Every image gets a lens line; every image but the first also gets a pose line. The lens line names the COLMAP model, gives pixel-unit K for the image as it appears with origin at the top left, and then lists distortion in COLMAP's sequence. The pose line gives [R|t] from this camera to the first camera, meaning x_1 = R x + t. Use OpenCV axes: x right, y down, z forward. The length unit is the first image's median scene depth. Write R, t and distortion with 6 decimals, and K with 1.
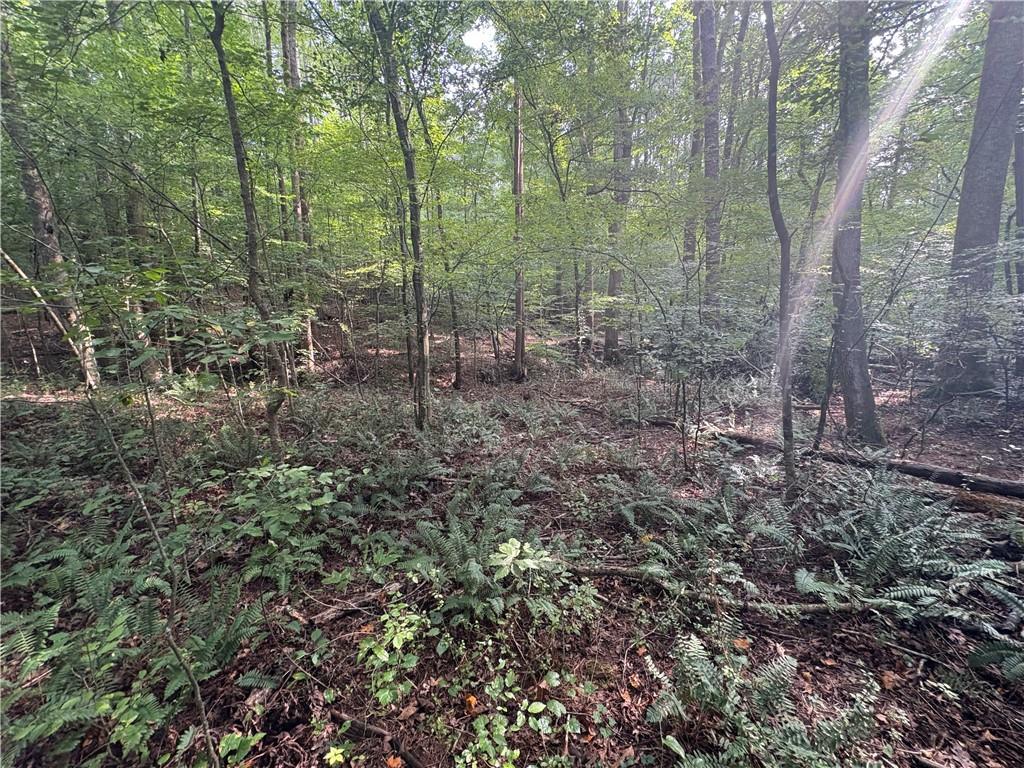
lens RADIAL K [[409.8, 0, 514.5], [0, 409.8, 384.7], [0, 0, 1]] dist [0.000865, 0.000022]
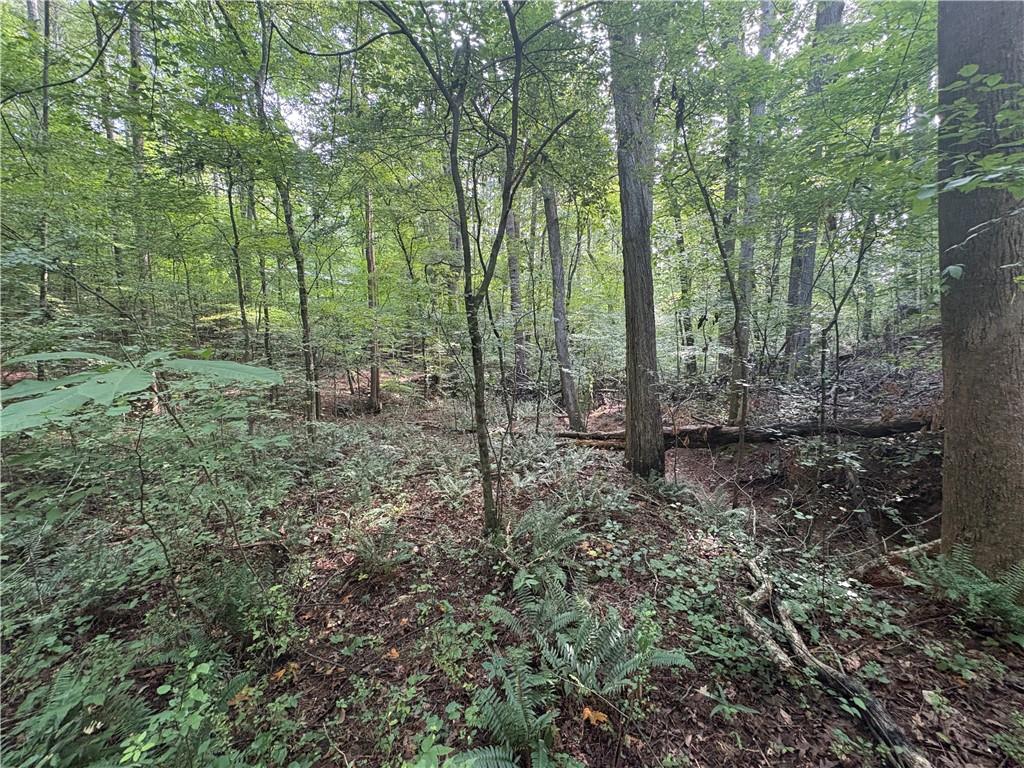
lens RADIAL K [[409.8, 0, 516.7], [0, 409.8, 378.3], [0, 0, 1]] dist [0.000865, 0.000022]
pose [[0.938328, -0.023181, 0.344968, -0.009086], [0.058061, 0.994145, -0.091126, 0.017899], [-0.340836, 0.105535, 0.934181, -0.191722]]
